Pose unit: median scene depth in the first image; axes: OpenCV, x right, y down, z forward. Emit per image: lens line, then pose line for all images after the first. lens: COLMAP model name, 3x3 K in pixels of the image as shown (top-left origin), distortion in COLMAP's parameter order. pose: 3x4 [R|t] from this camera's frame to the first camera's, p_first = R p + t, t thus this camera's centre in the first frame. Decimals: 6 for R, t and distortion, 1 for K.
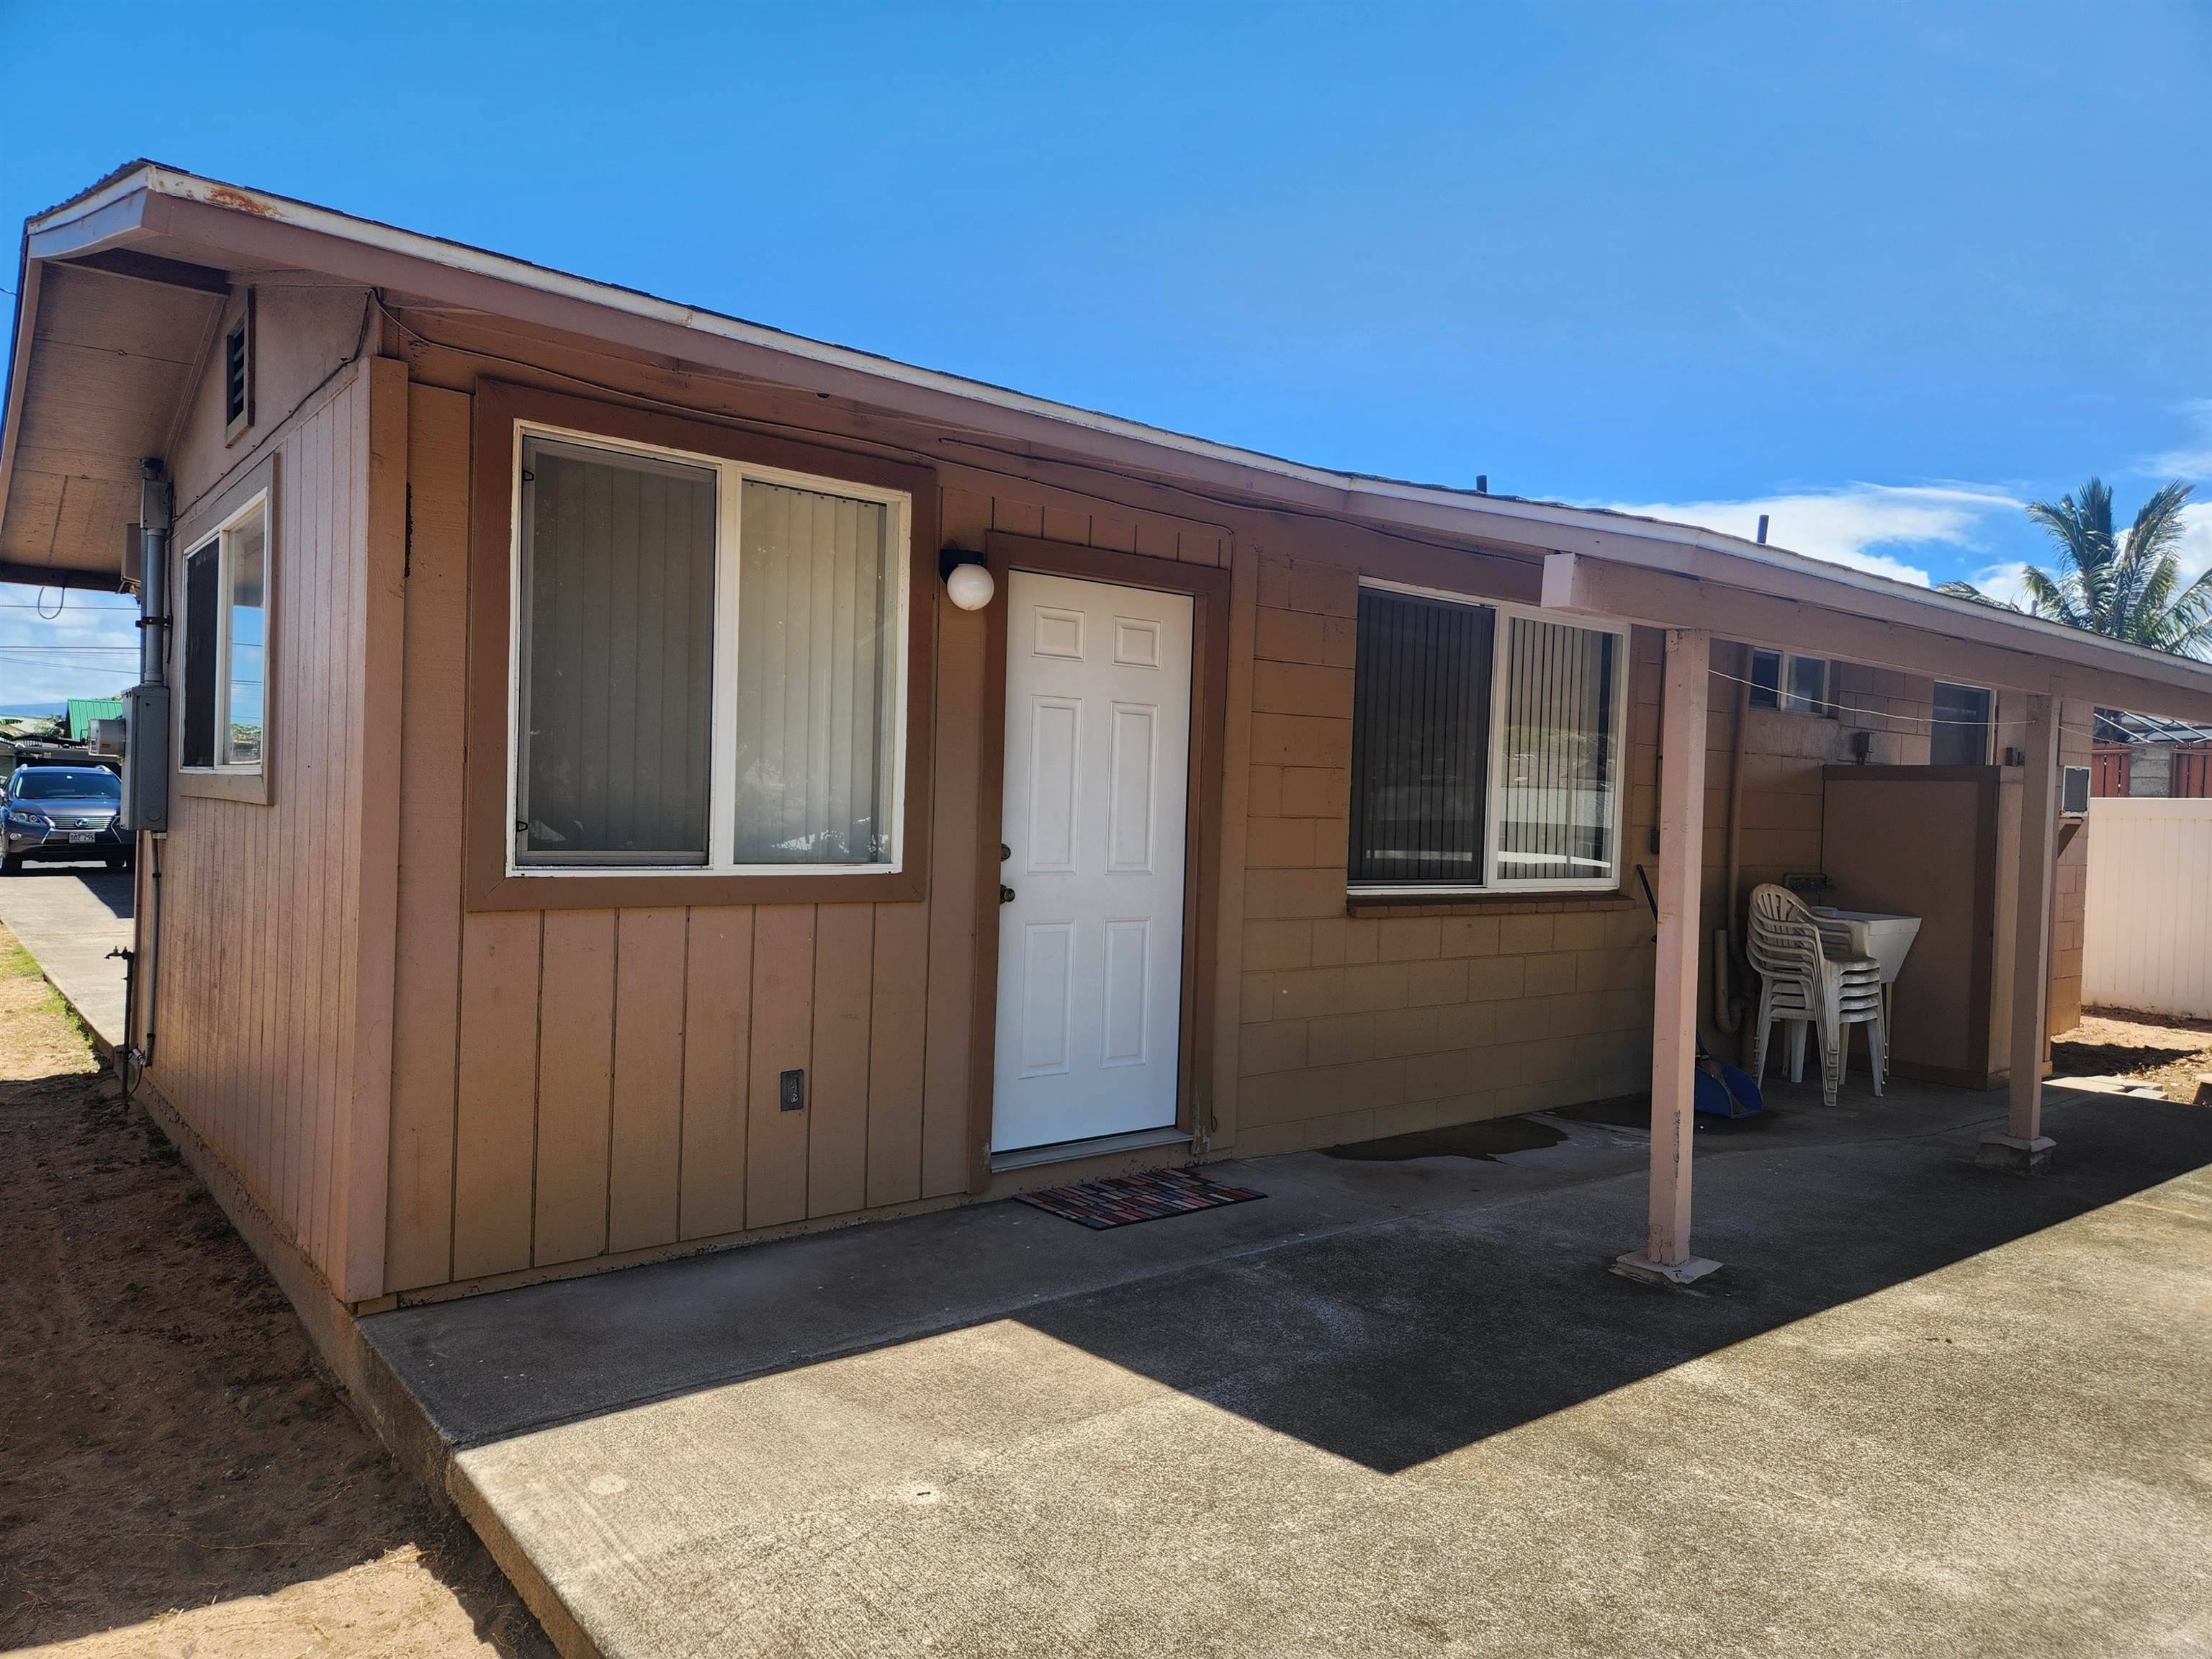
lens RADIAL K [[1453.2, 0, 1106.0], [0, 1453.2, 829.5], [0, 0, 1]] dist [0.035318, -0.001351]
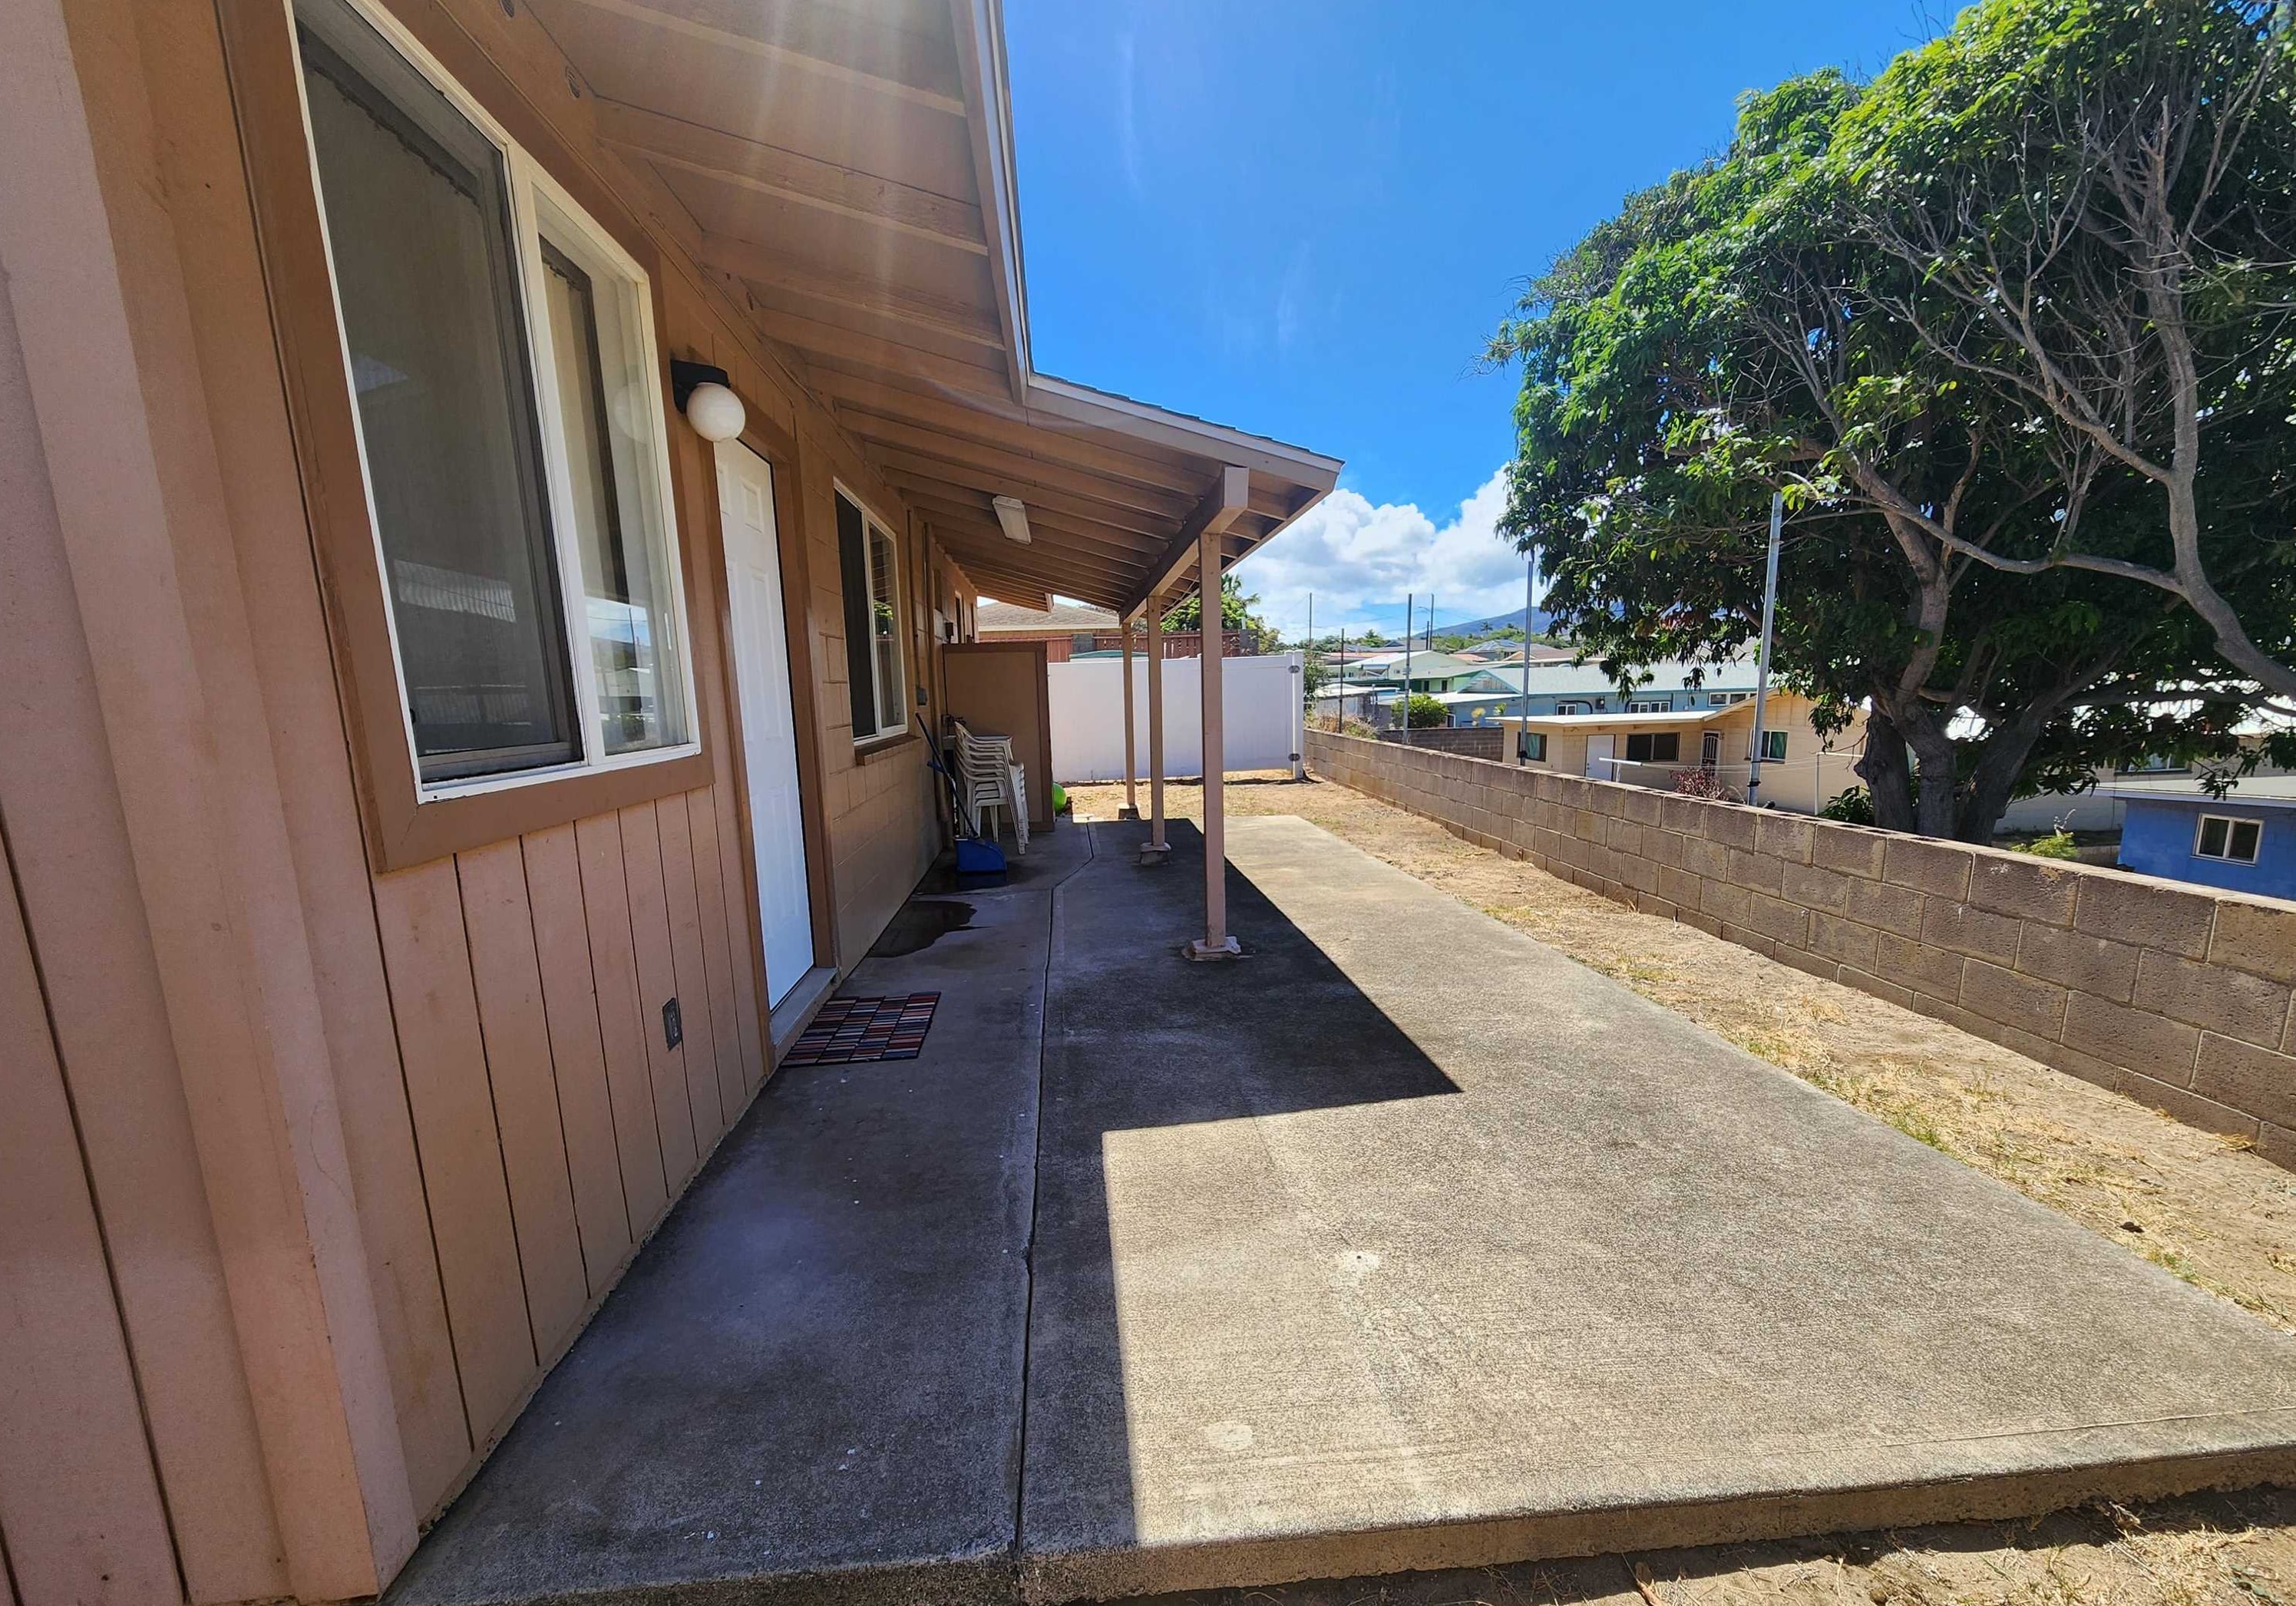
lens RADIAL K [[961.5, 0, 1147.2], [0, 961.5, 870.5], [0, 0, 1]] dist [0.018684, 0.000022]
pose [[0.559510, -0.198440, 0.804717, -0.533598], [0.057149, 0.977841, 0.201396, -0.002972], [-0.826851, -0.066695, 0.558453, 0.515124]]
